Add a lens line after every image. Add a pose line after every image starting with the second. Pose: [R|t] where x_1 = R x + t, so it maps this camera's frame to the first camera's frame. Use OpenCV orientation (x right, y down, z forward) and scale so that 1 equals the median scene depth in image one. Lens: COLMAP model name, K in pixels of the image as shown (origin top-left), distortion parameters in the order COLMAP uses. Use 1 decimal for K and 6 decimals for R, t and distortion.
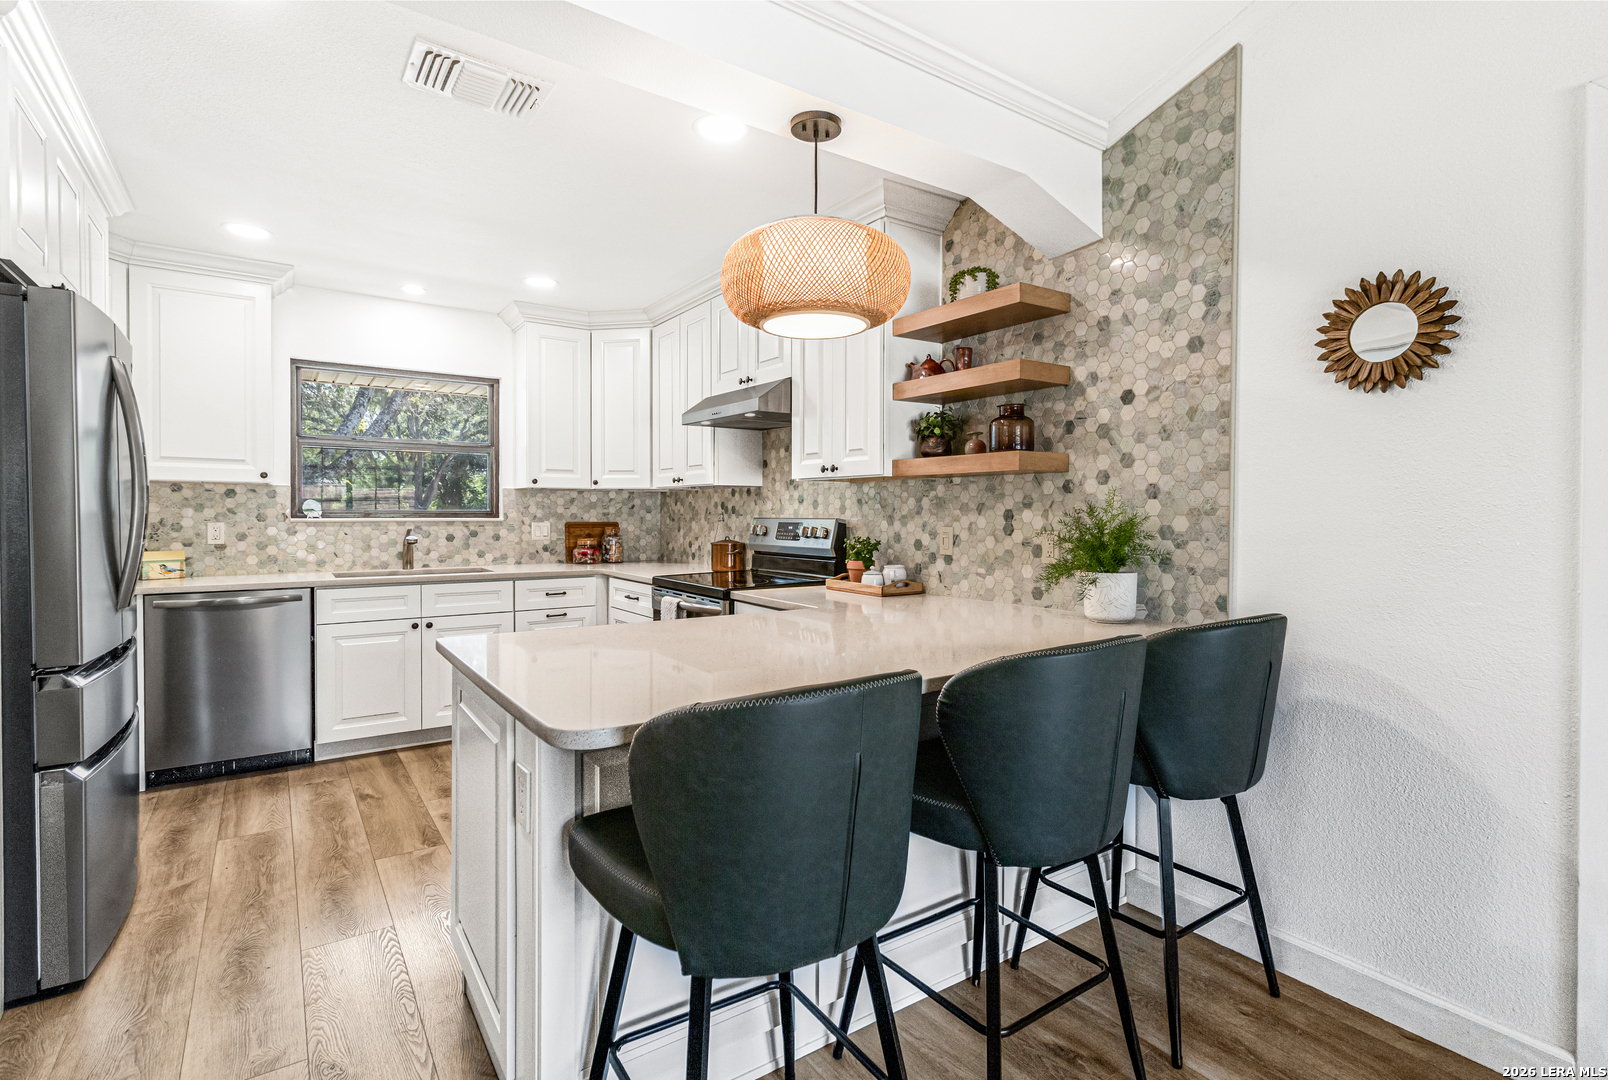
lens RADIAL K [[753.6, 0, 805.9], [0, 753.6, 528.5], [0, 0, 1]] dist [-0.001091, -0.000038]
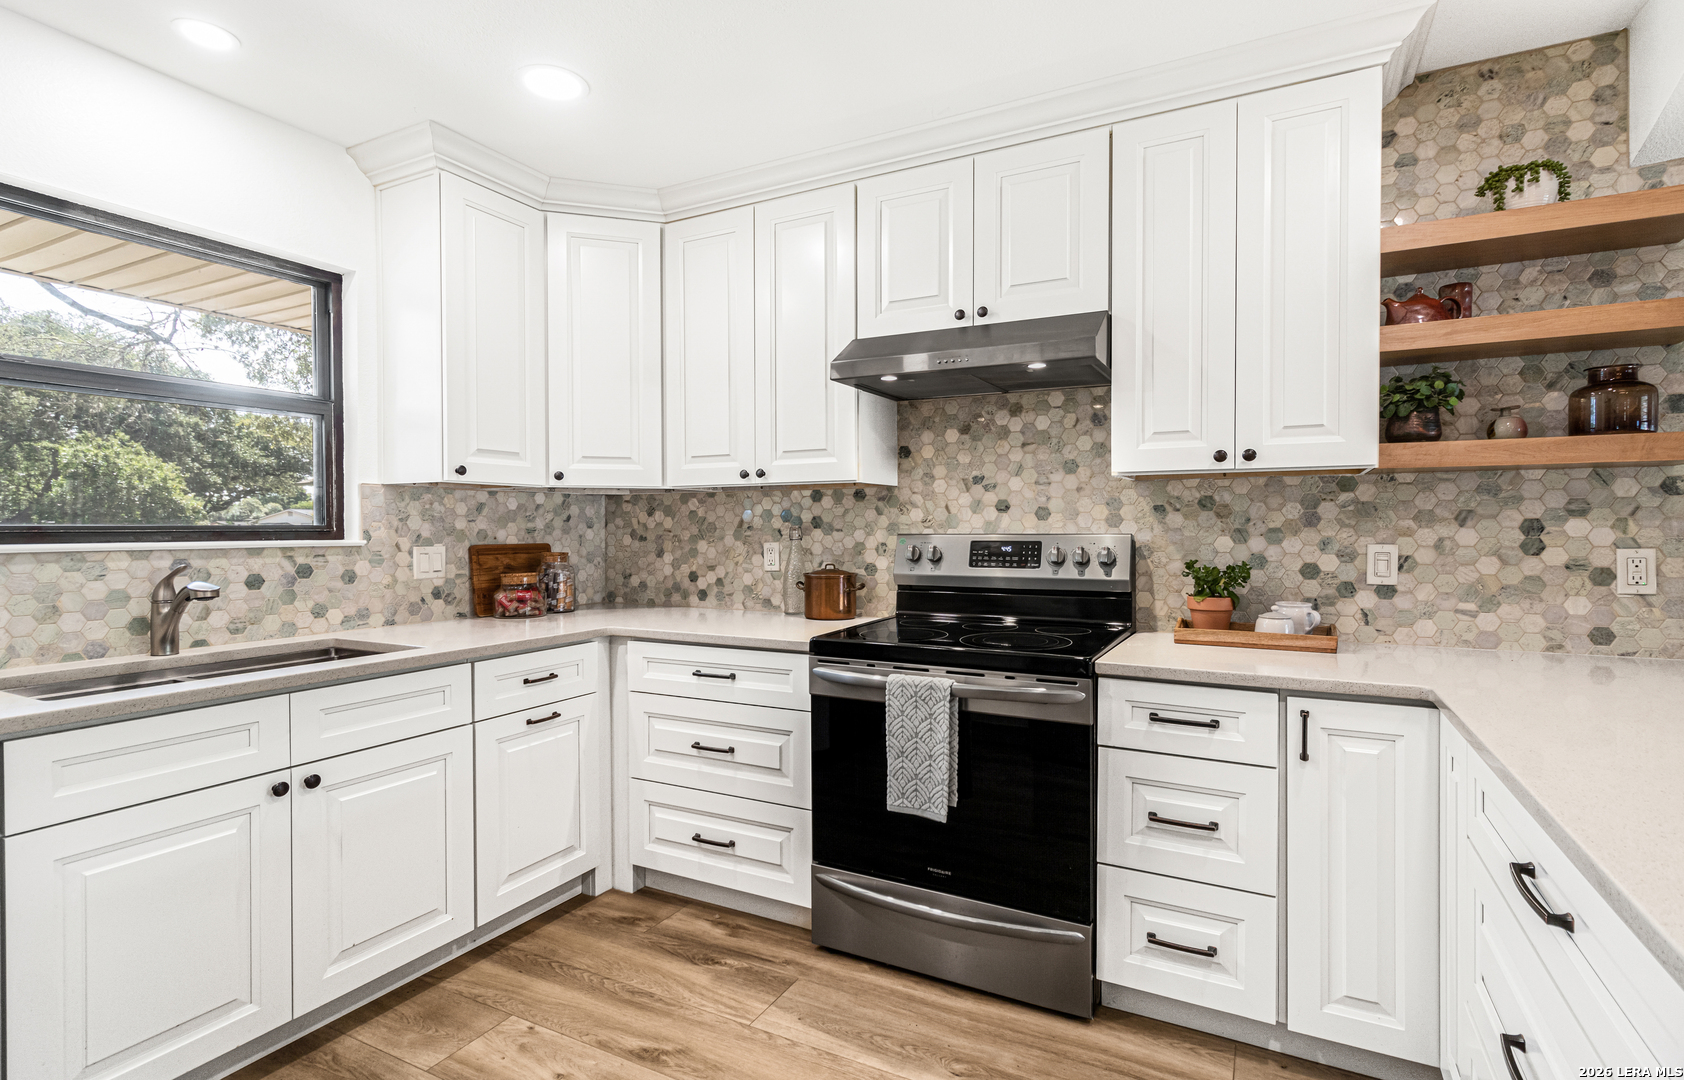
lens RADIAL K [[772.8, 0, 842.0], [0, 772.8, 540.0], [0, 0, 1]] dist [0.001382, 0.000559]
pose [[0.884343, -0.013547, 0.466642, -0.419388], [0.015353, 0.999882, -0.000068, -0.009880], [-0.466586, 0.007225, 0.884446, 0.430742]]
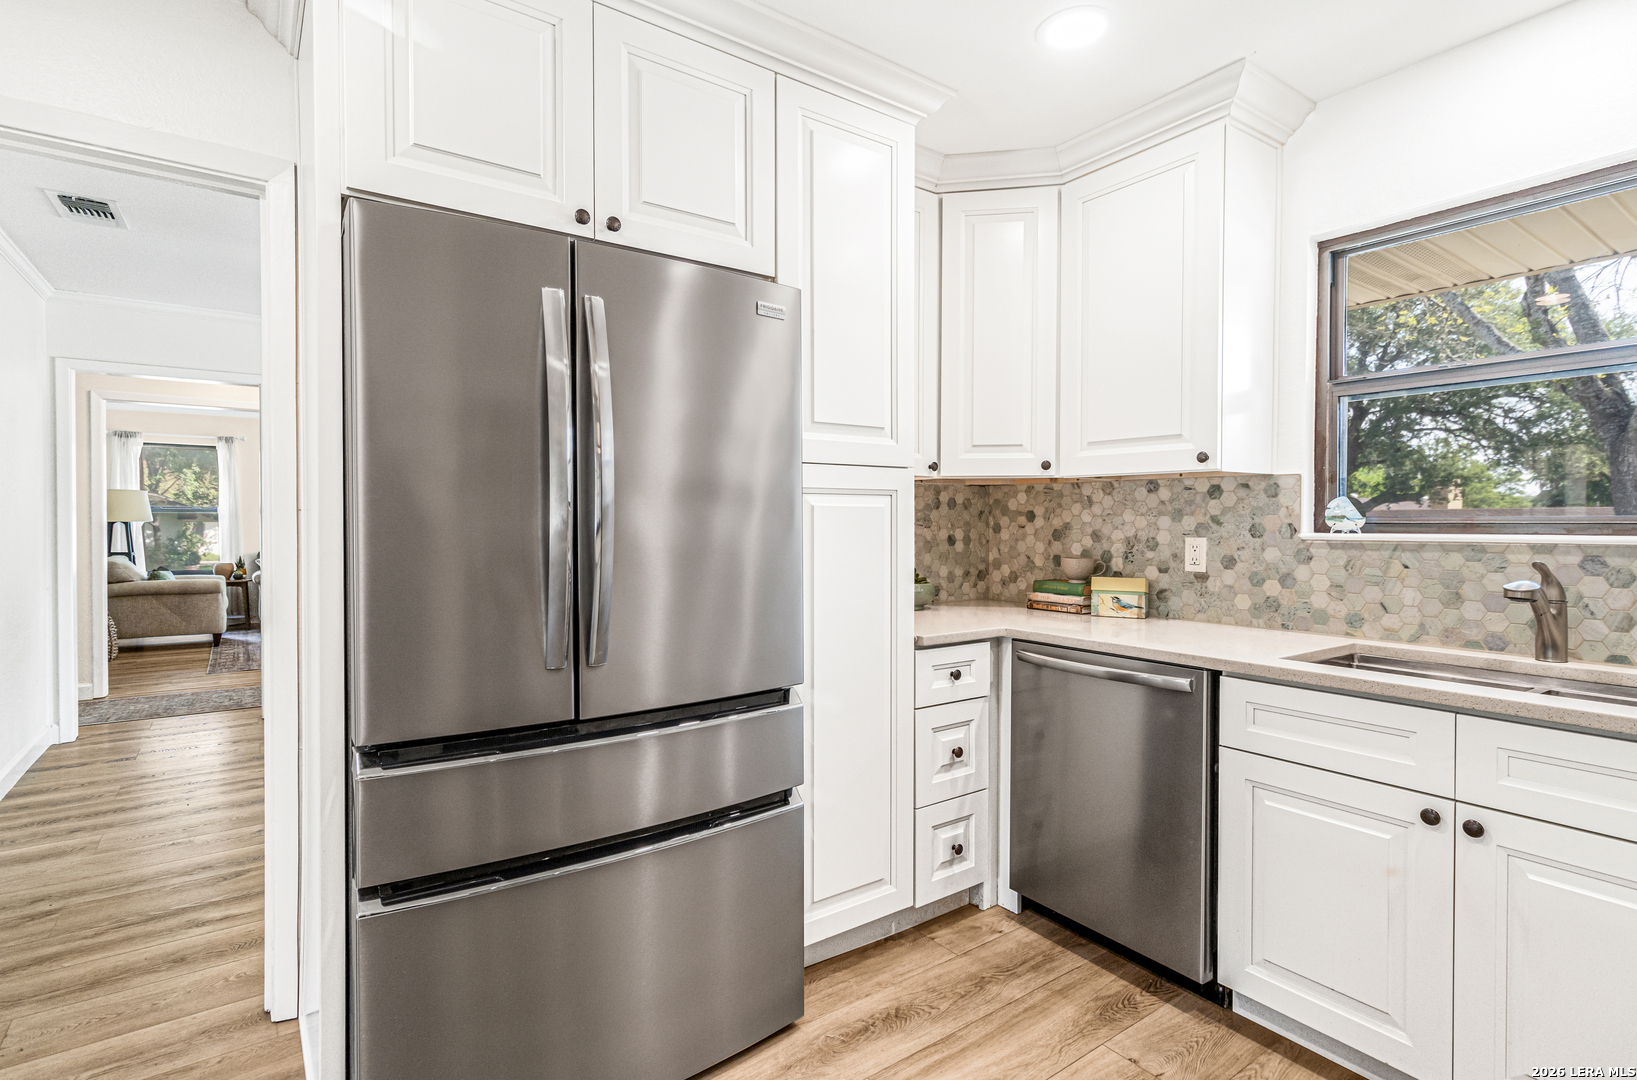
lens RADIAL K [[784.3, 0, 787.0], [0, 784.3, 530.0], [0, 0, 1]] dist [-0.000021, -0.000066]
pose [[0.003387, 0.008447, -0.999959, -0.115904], [-0.019216, 0.999780, 0.008380, -0.013580], [0.999810, 0.019187, 0.003548, 0.639447]]
